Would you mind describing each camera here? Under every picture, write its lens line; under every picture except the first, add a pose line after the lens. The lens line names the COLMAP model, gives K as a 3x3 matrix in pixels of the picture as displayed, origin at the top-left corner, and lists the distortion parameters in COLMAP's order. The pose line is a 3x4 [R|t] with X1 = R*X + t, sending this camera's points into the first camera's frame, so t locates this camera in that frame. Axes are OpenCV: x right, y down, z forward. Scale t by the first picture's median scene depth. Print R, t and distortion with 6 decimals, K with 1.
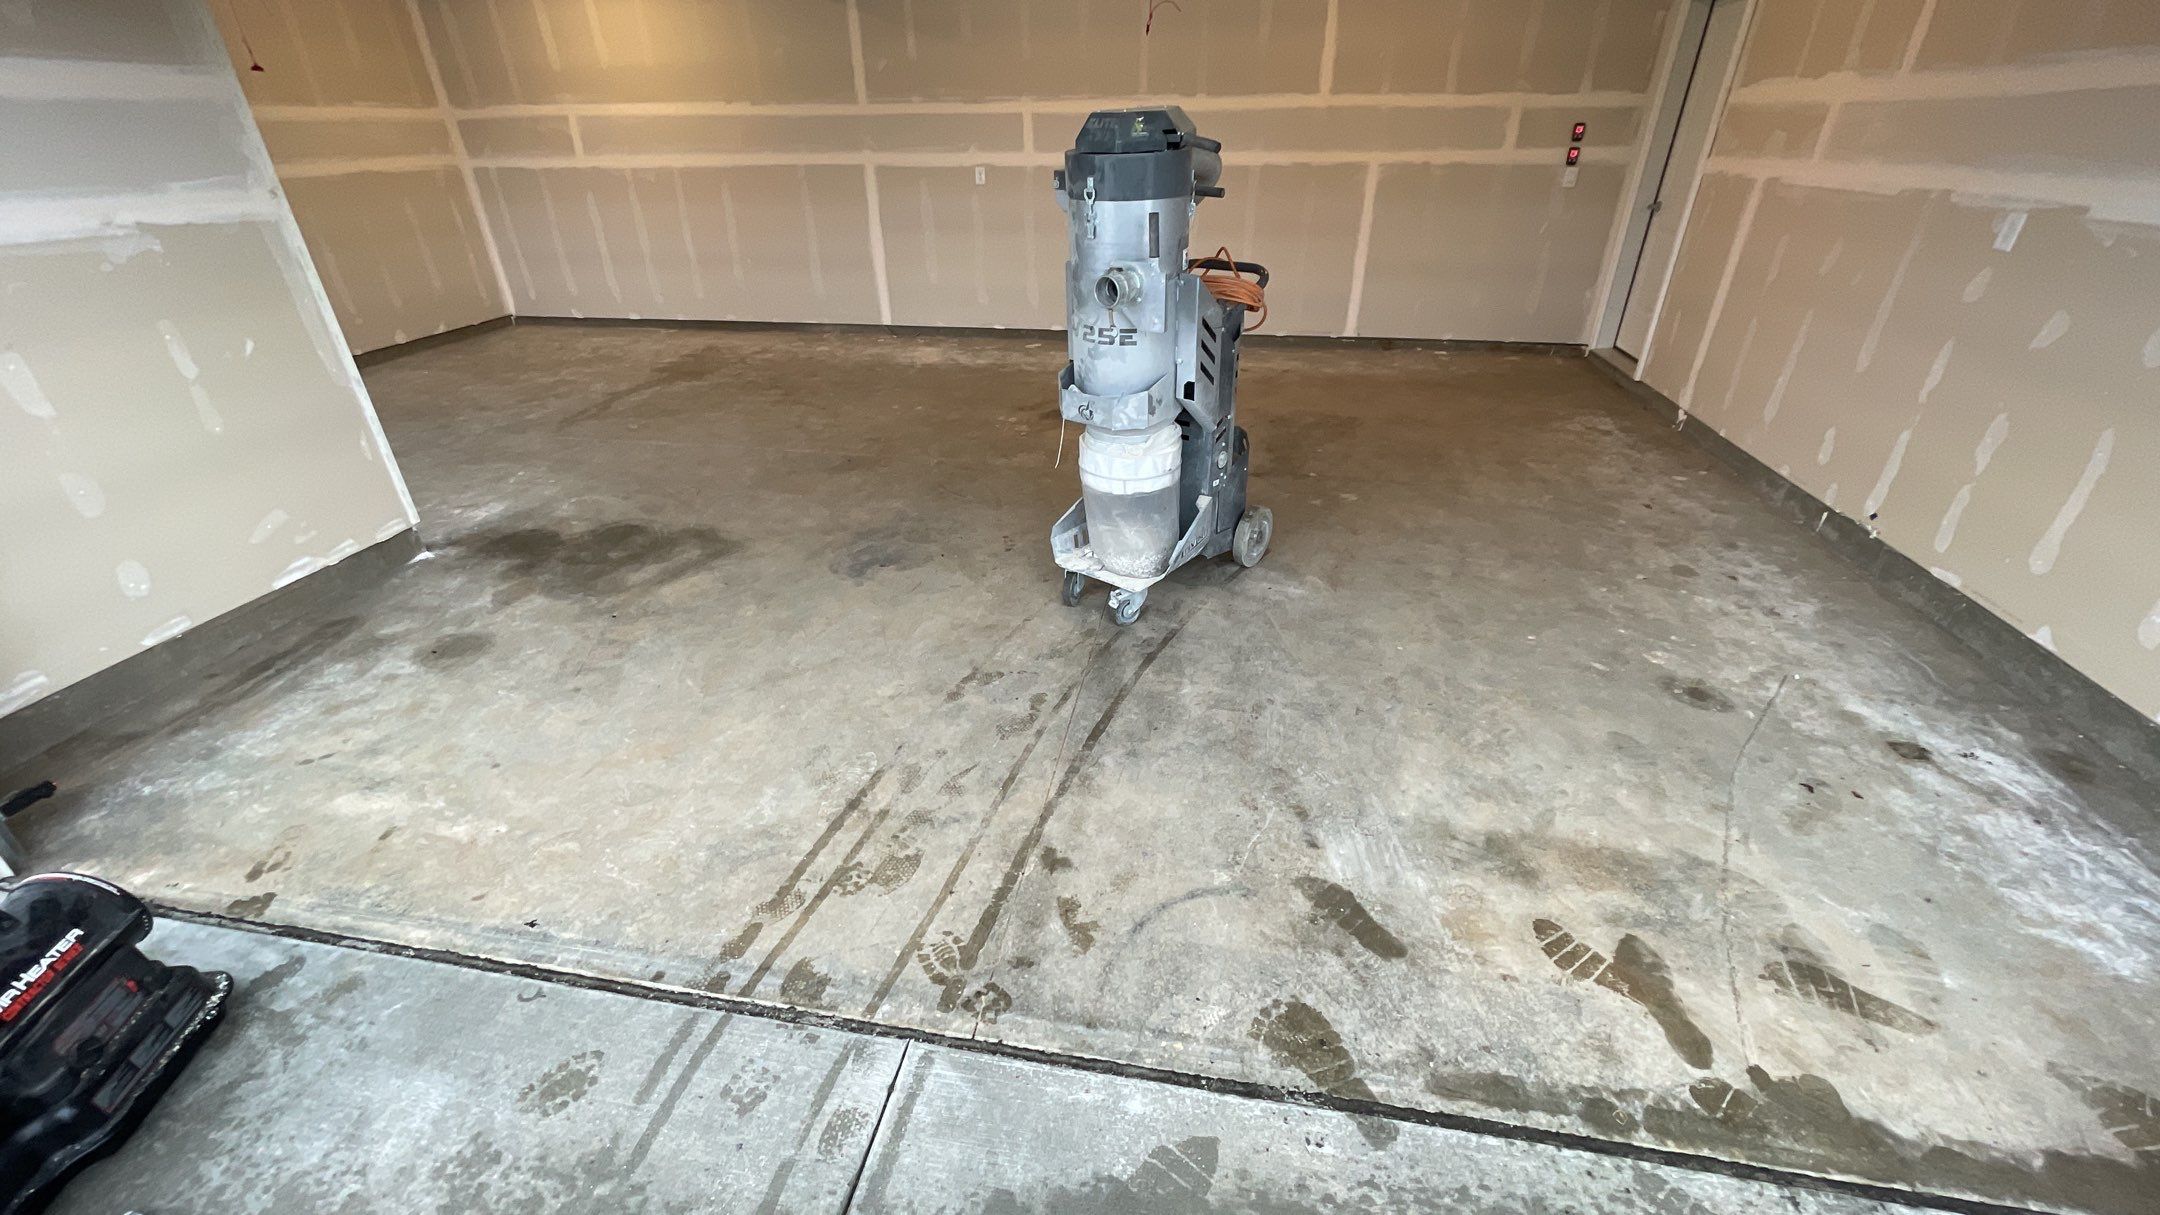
lens RADIAL K [[865.0, 0, 1075.3], [0, 865.0, 613.6], [0, 0, 1]] dist [-0.004987, 0.000352]
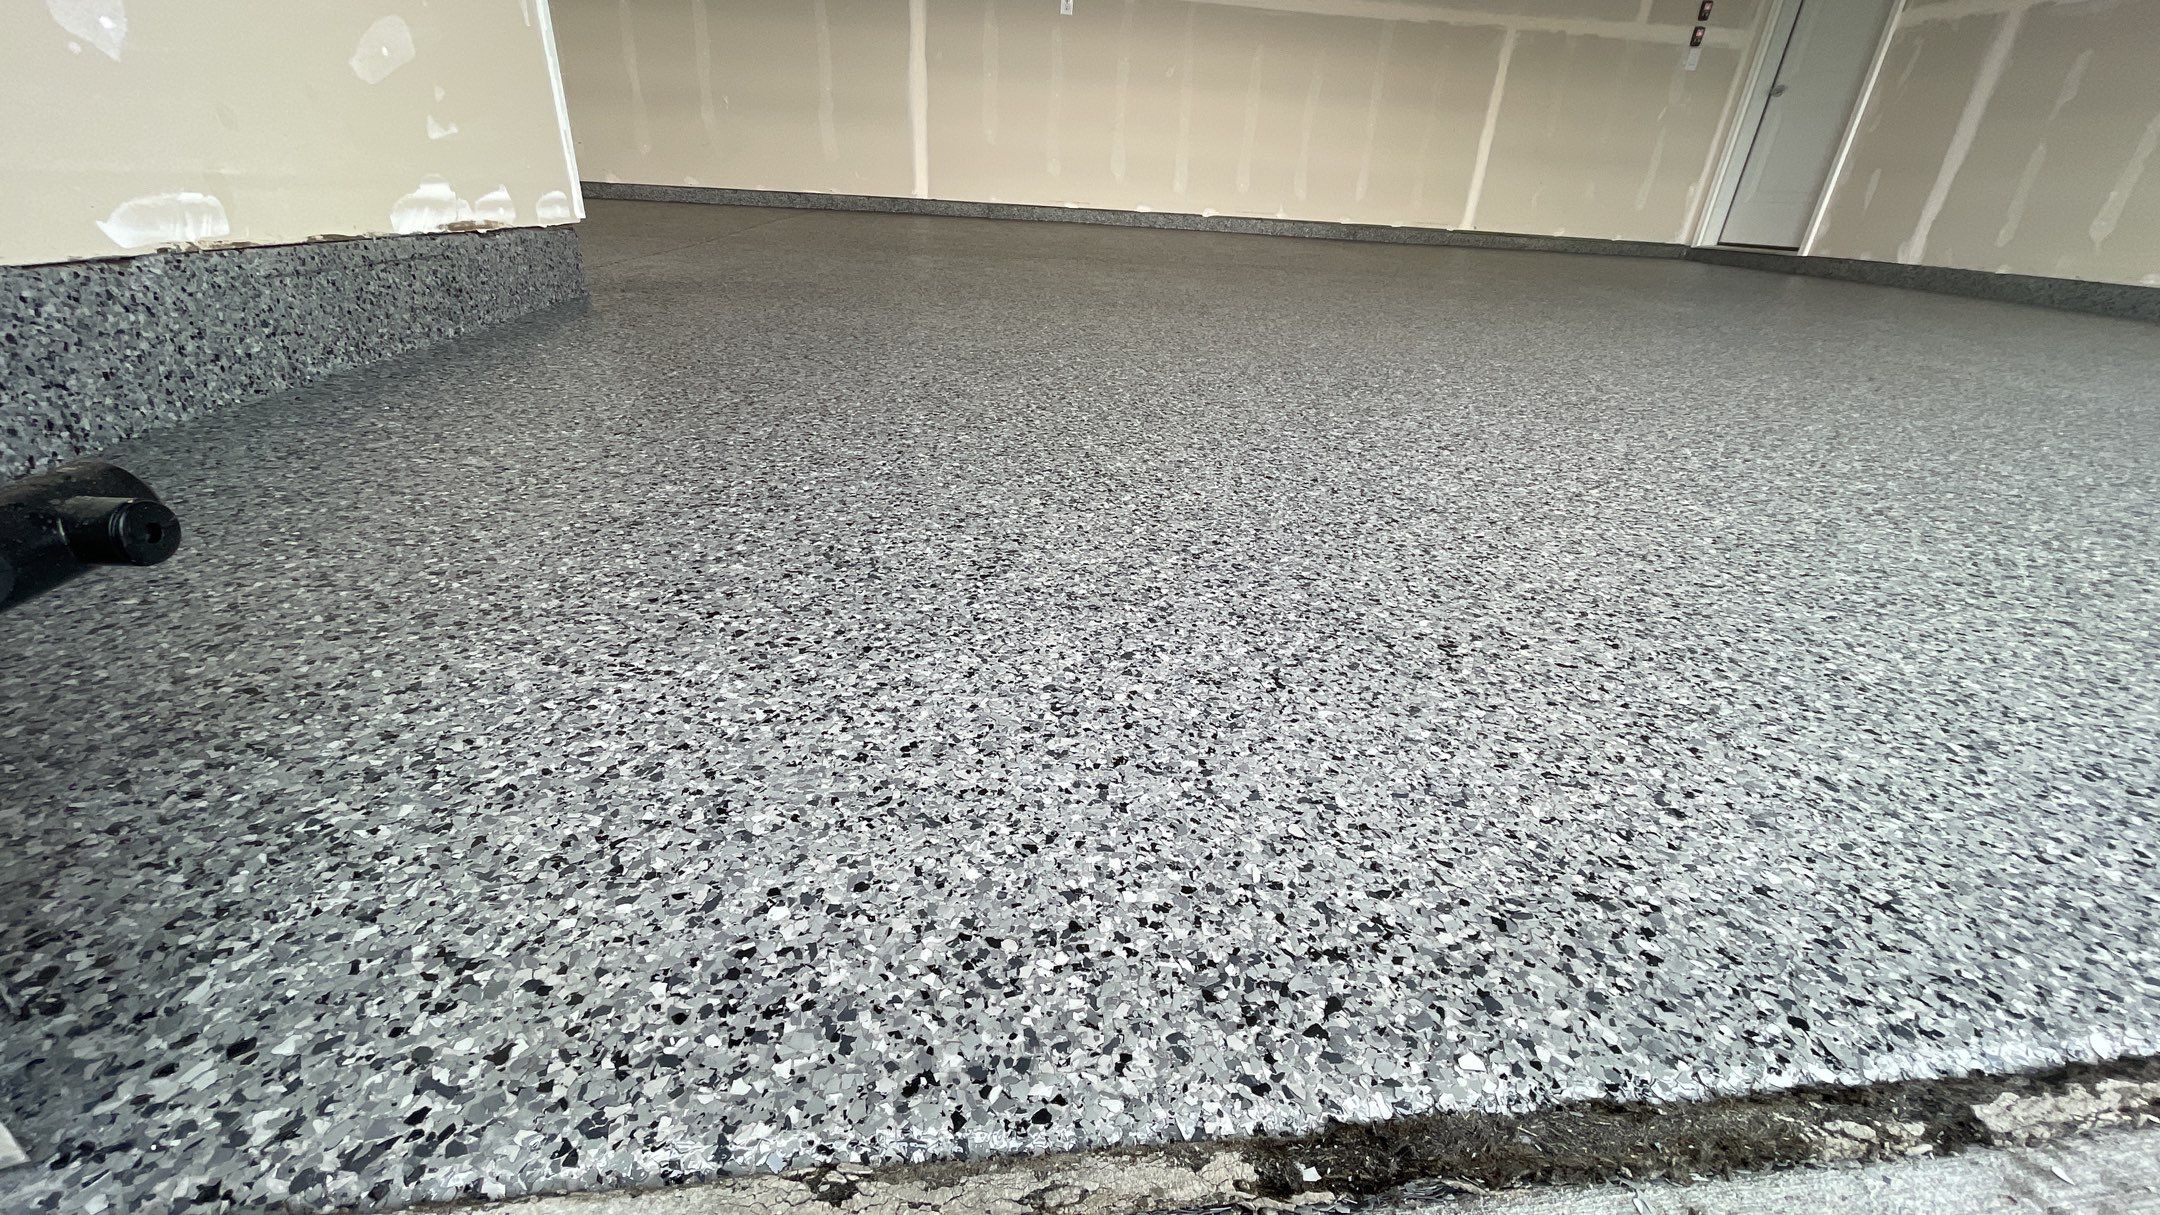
lens RADIAL K [[870.5, 0, 1075.5], [0, 870.5, 613.5], [0, 0, 1]] dist [-0.003760, 0.000242]
pose [[0.955032, -0.073741, 0.287185, -0.444686], [0.088607, 0.995299, -0.039097, 0.095455], [-0.282952, 0.062786, 0.957077, 0.329531]]
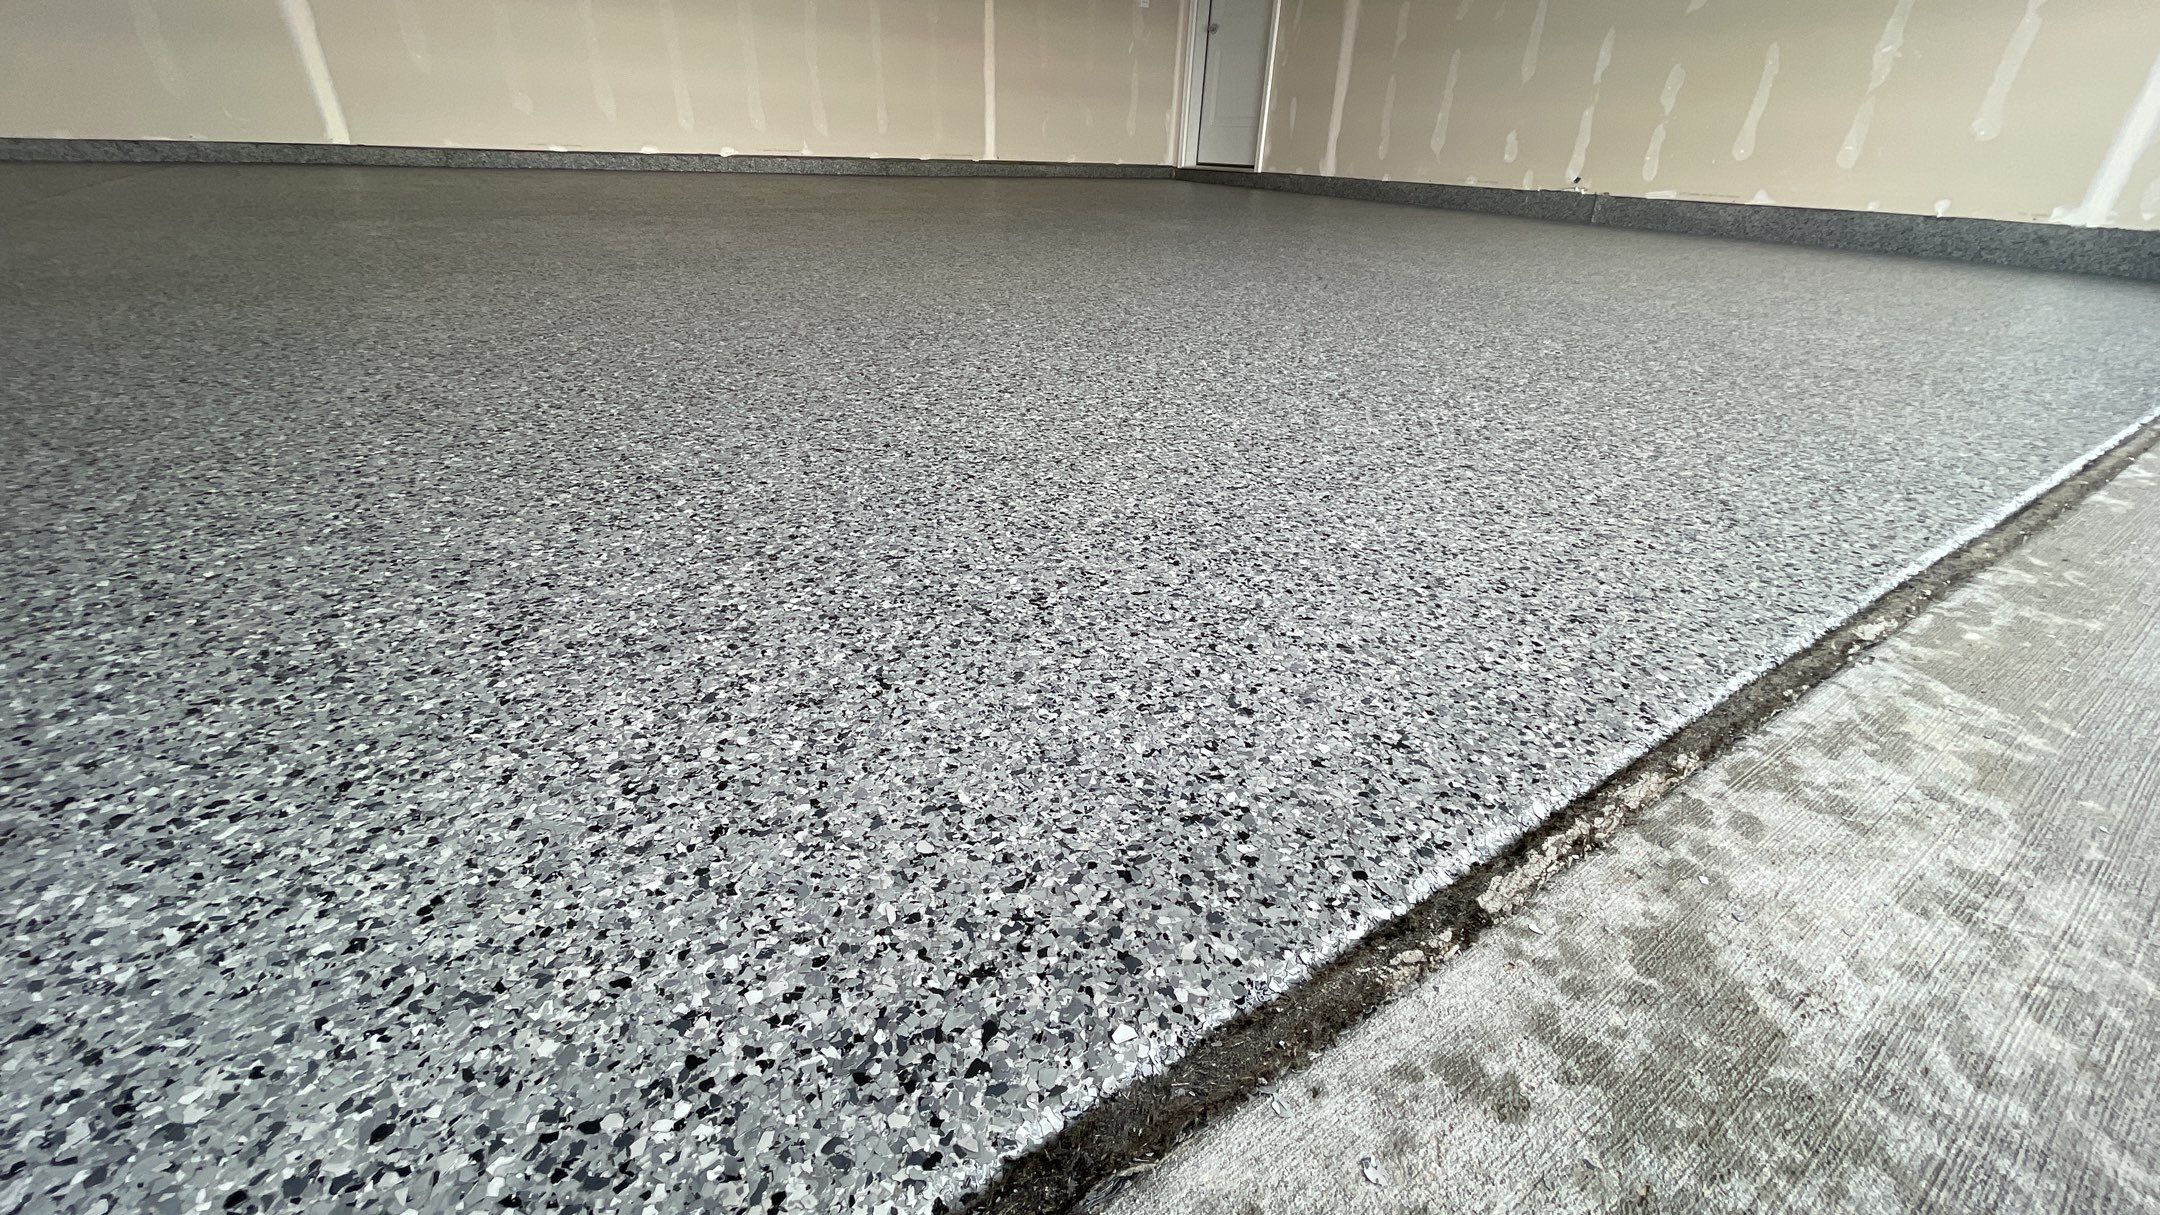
lens RADIAL K [[872.8, 0, 1077.3], [0, 872.8, 603.8], [0, 0, 1]] dist [0.004661, -0.002649]
pose [[0.716418, -0.295831, 0.631846, -0.437101], [0.307305, 0.946869, 0.094889, 0.091000], [-0.626346, 0.126189, 0.769264, 0.331300]]
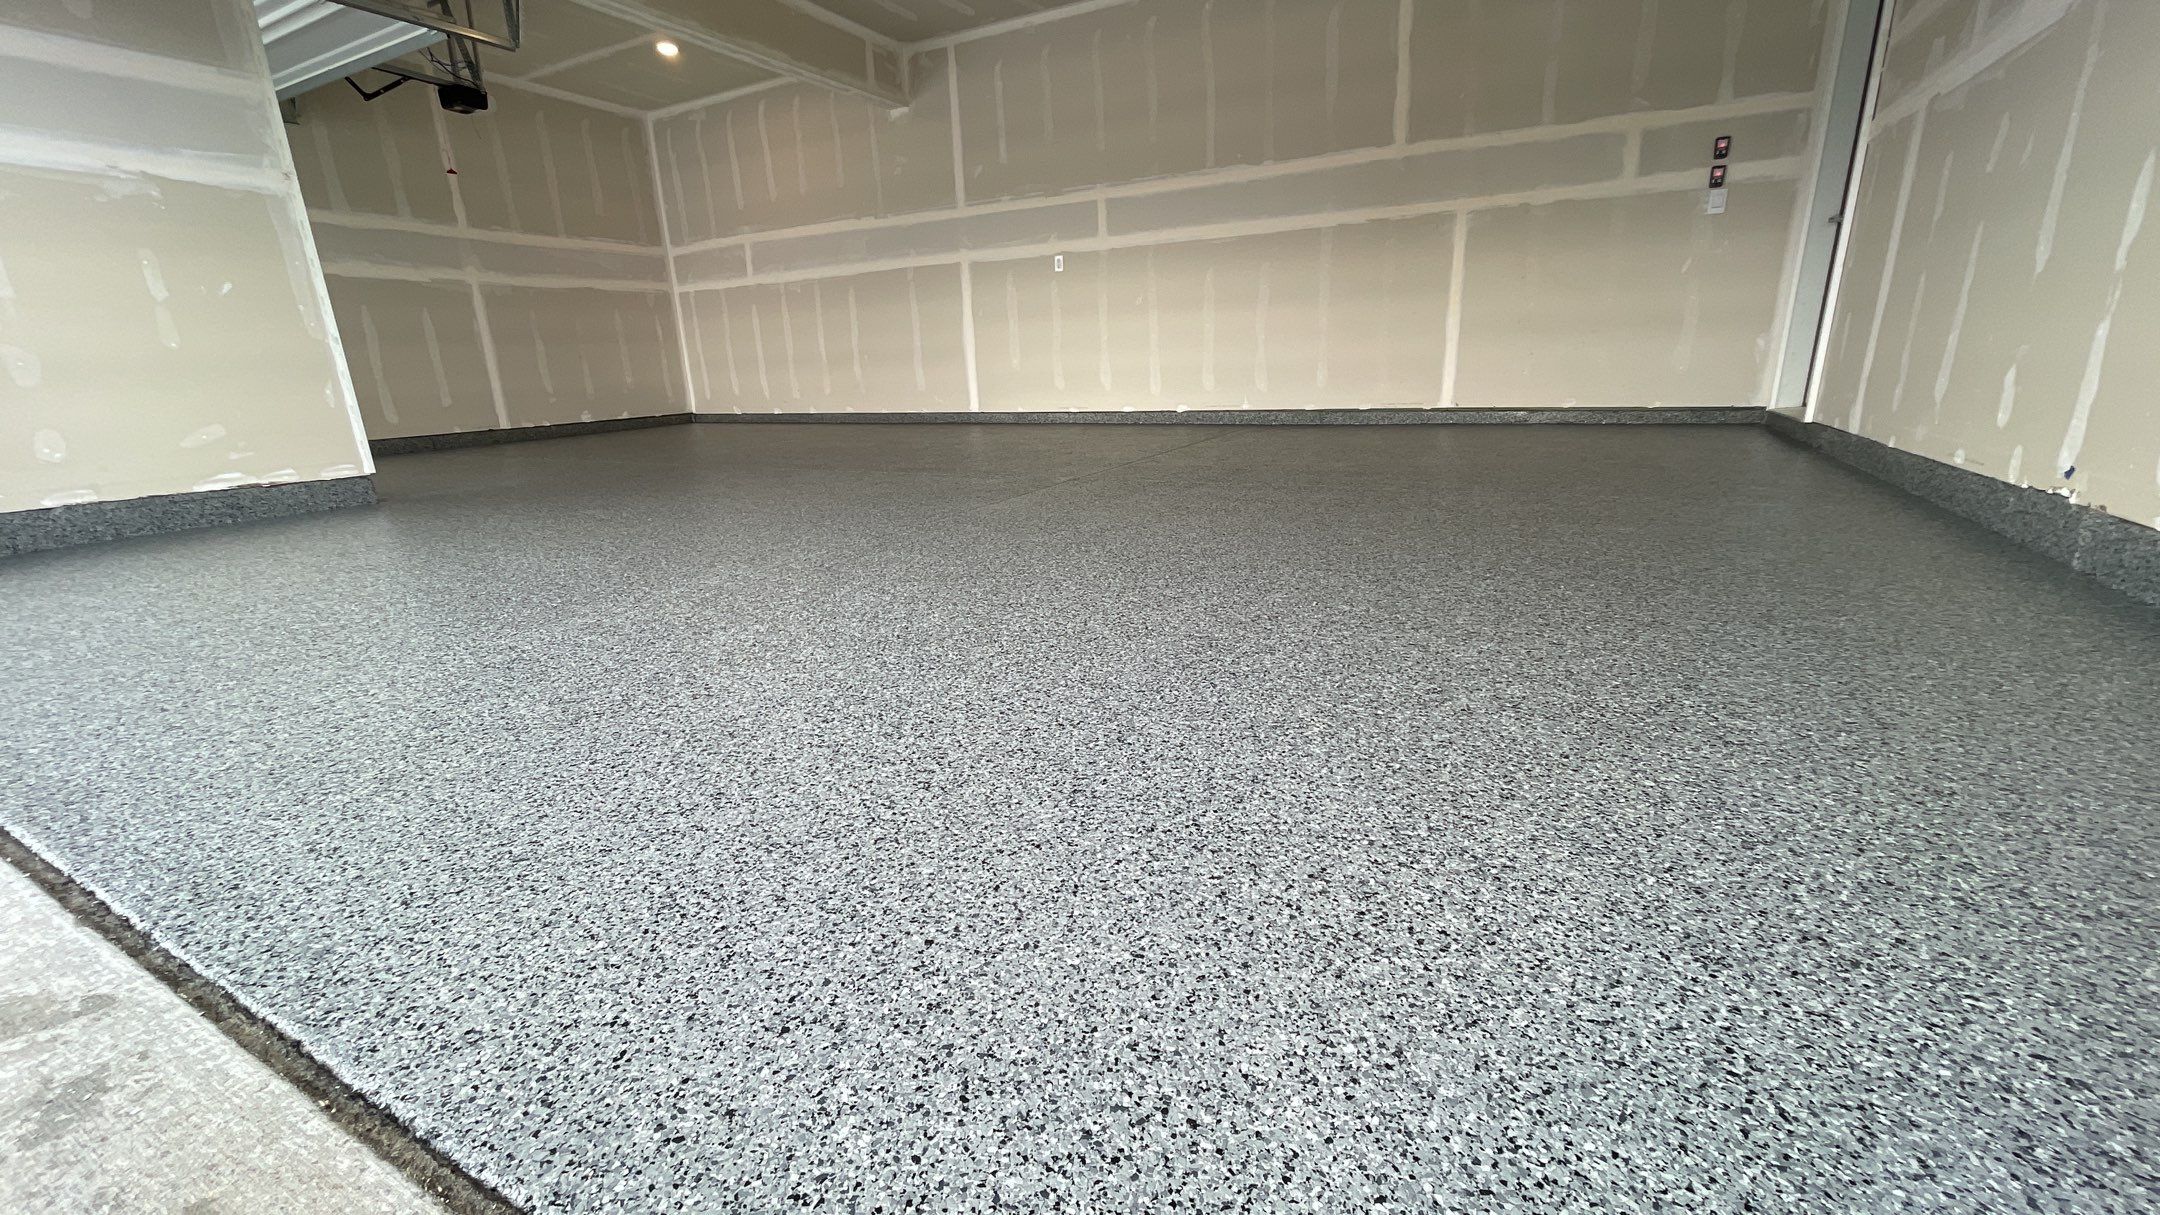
lens RADIAL K [[865.0, 0, 1075.3], [0, 865.0, 613.6], [0, 0, 1]] dist [-0.004987, 0.000352]
pose [[0.949819, 0.063350, -0.306318, 0.297263], [-0.129401, 0.971131, -0.200401, 0.116567], [0.284779, 0.229983, 0.930596, 0.181241]]
